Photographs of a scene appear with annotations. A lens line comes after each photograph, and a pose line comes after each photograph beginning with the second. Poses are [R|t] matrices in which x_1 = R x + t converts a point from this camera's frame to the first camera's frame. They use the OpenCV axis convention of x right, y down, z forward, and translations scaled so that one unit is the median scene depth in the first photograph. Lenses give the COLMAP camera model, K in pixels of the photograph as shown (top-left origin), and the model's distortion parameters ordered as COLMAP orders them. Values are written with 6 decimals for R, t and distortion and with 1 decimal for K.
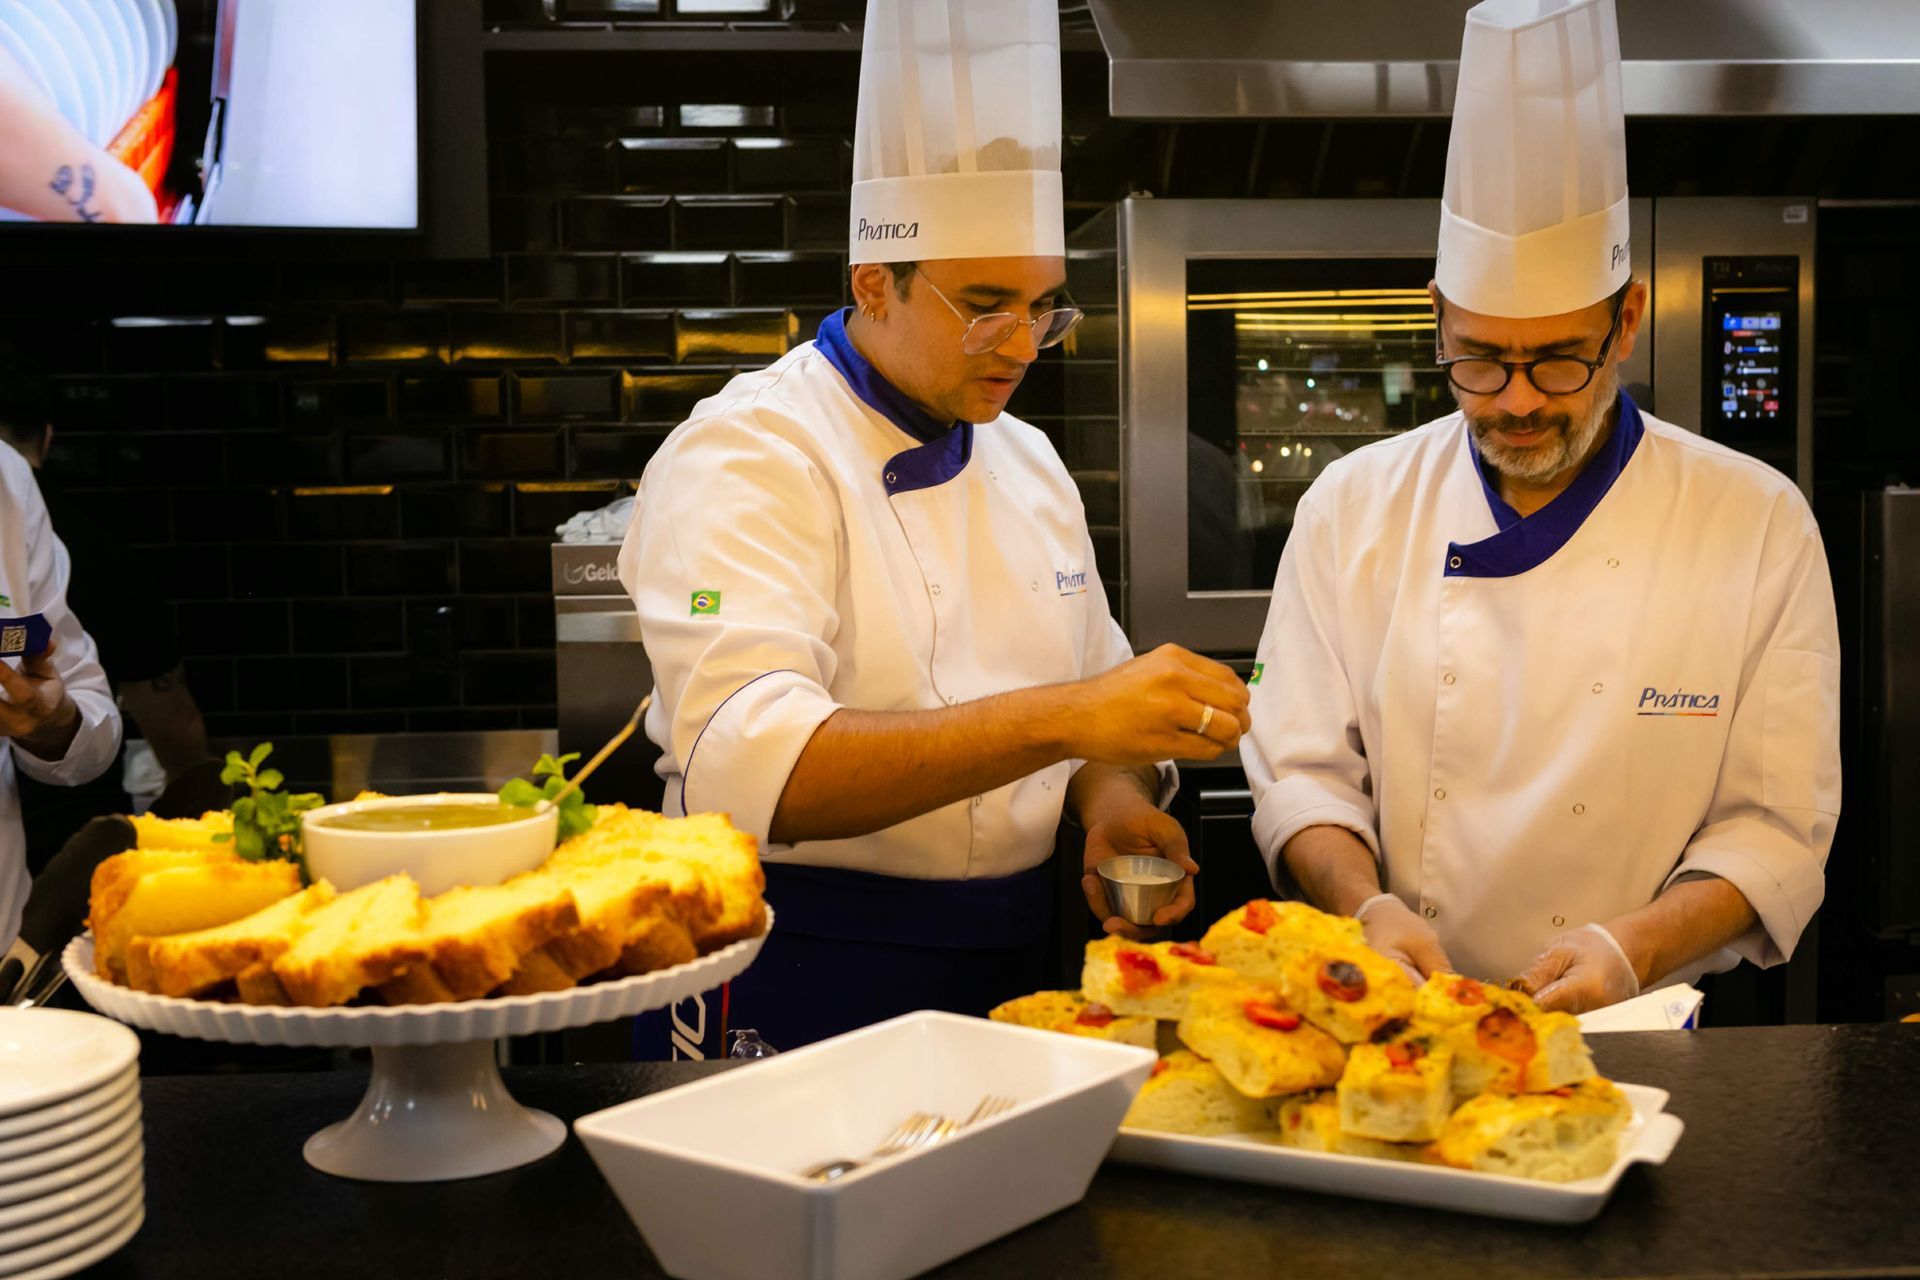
lens RADIAL K [[2387.6, 0, 922.5], [0, 2387.6, 647.4], [0, 0, 1]] dist [-0.012515, -0.014327]
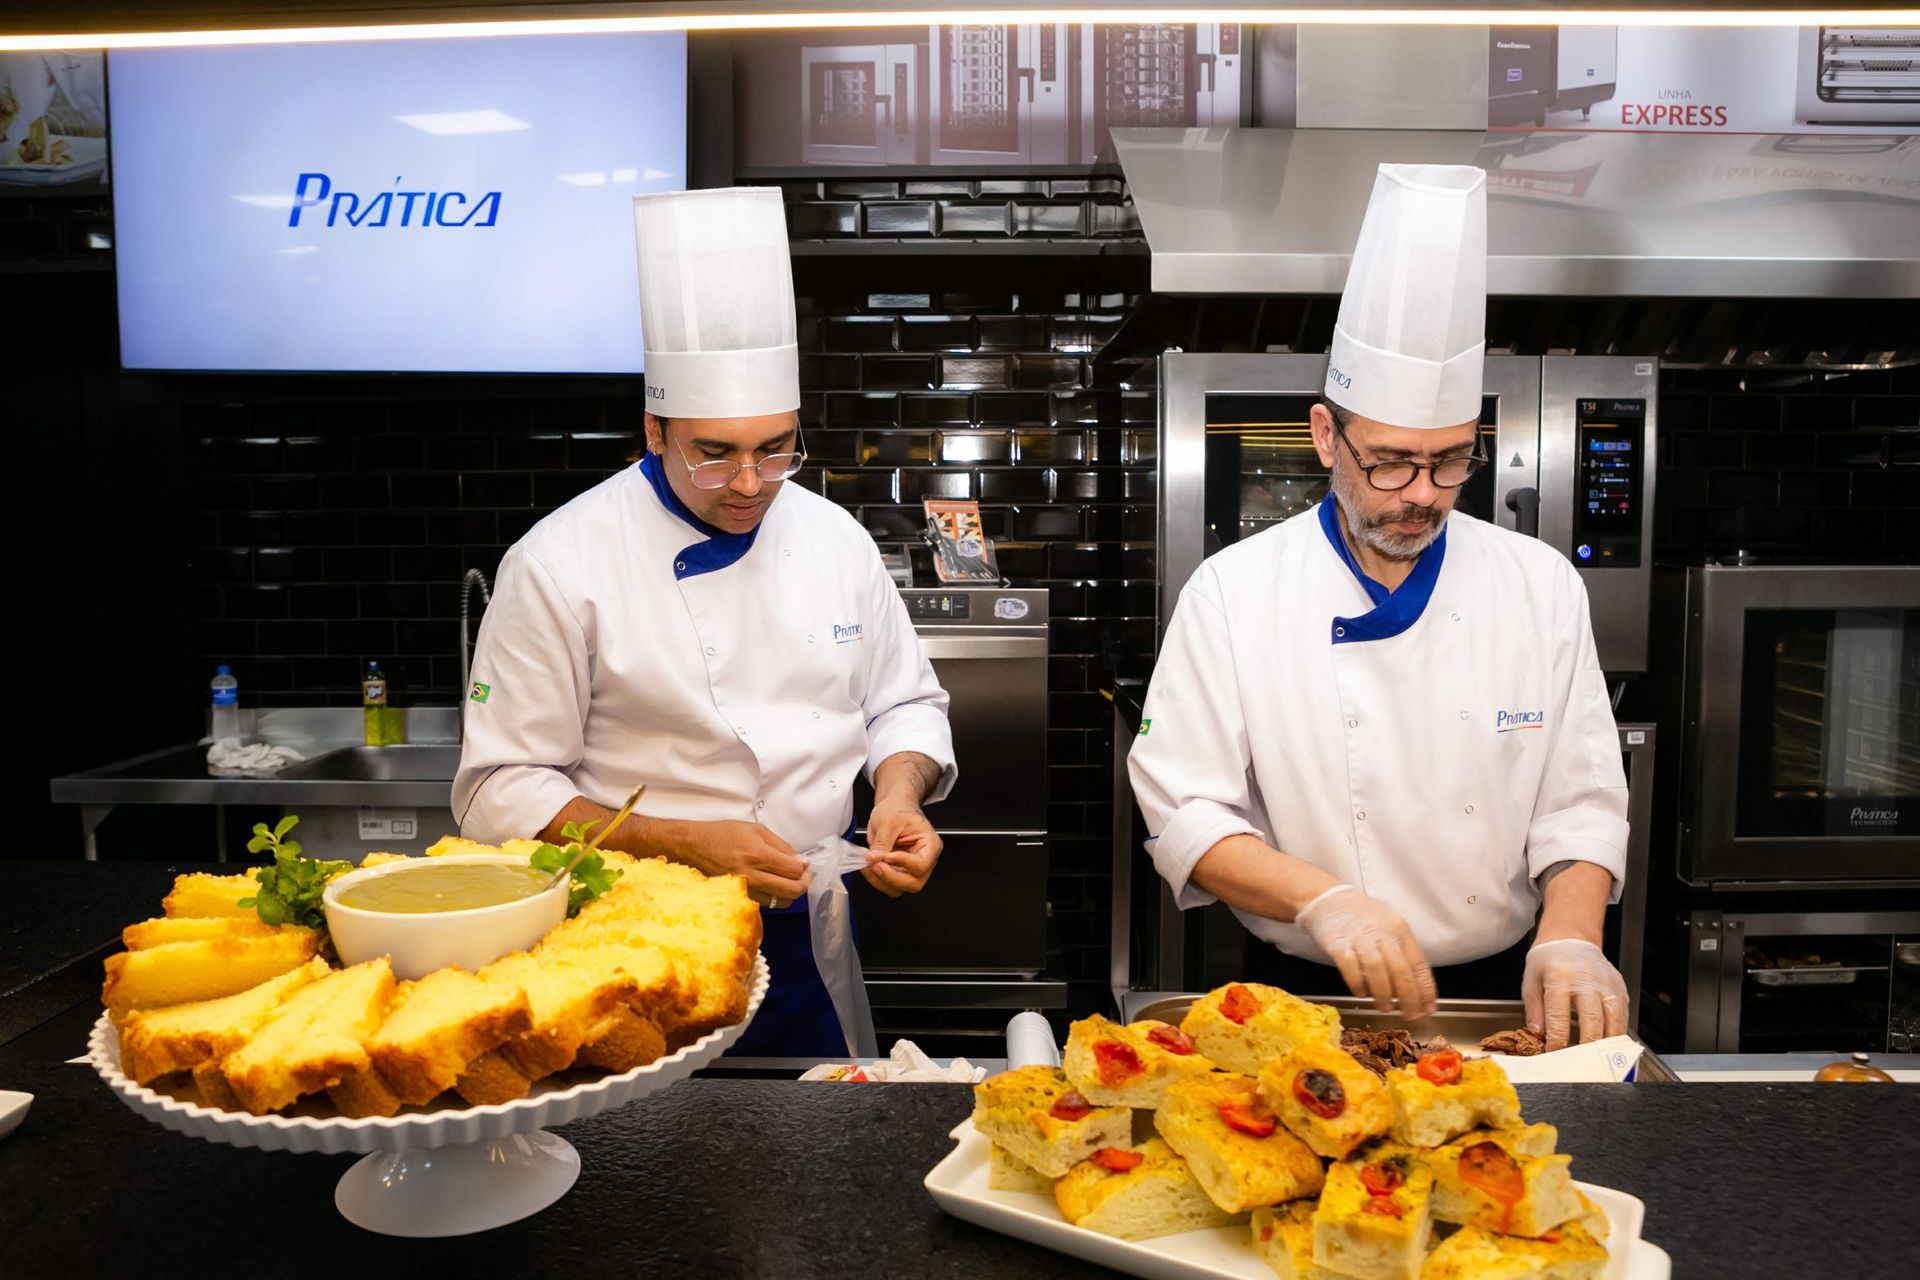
lens RADIAL K [[1374.5, 0, 926.7], [0, 1374.5, 645.1], [0, 0, 1]] dist [-0.103985, 0.066220]
pose [[0.995219, 0.020812, -0.095420, 0.064459], [-0.019893, 0.999746, 0.010578, -0.048743], [0.095616, -0.008630, 0.995381, 0.435730]]
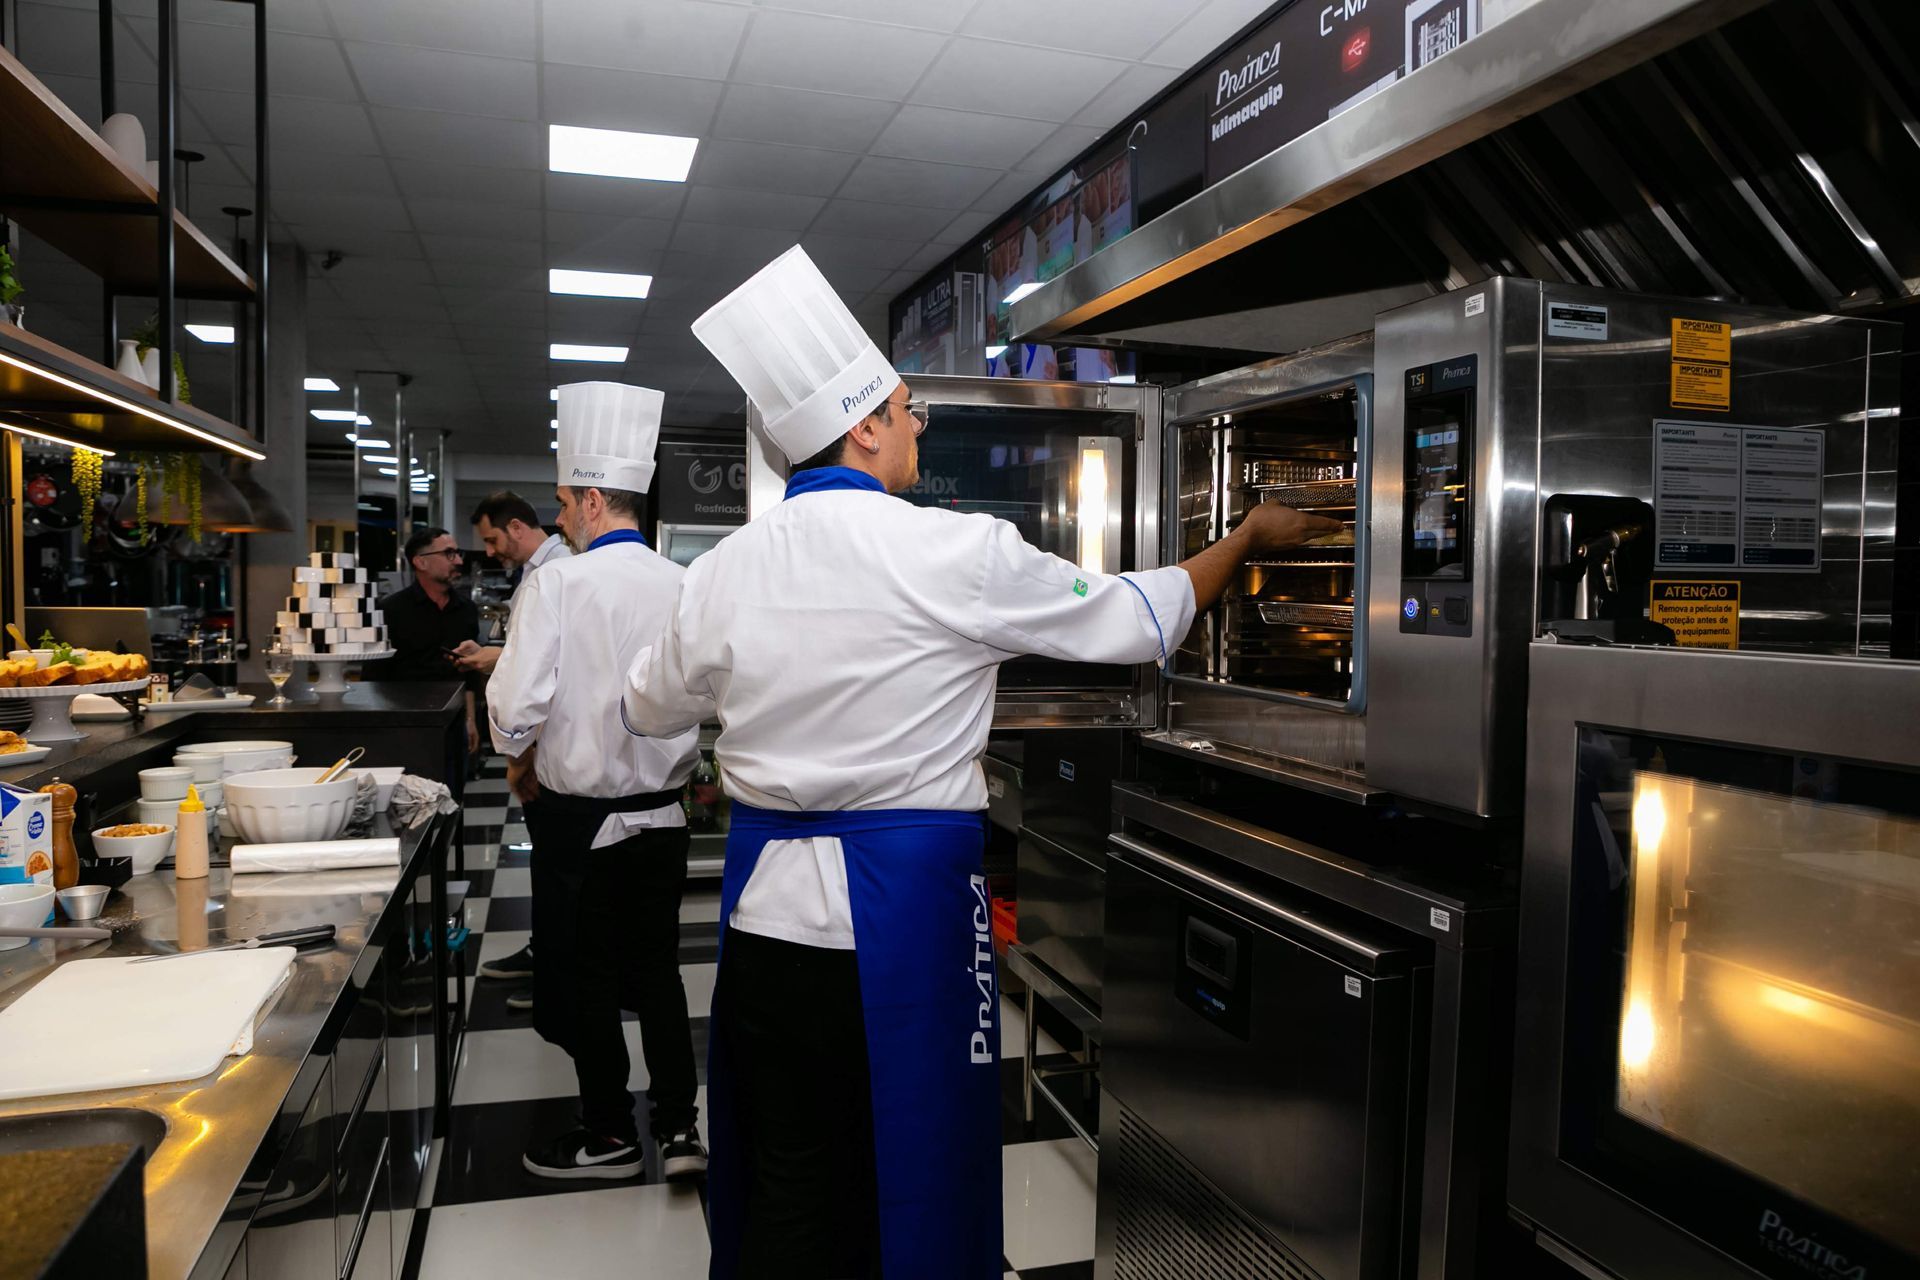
lens RADIAL K [[1316.3, 0, 957.5], [0, 1316.3, 638.6], [0, 0, 1]] dist [-0.099688, 0.068287]
pose [[0.224969, 0.060201, -0.972504, 1.894922], [-0.097100, 0.994506, 0.039101, -0.159937], [0.969516, 0.085633, 0.229579, 1.786771]]
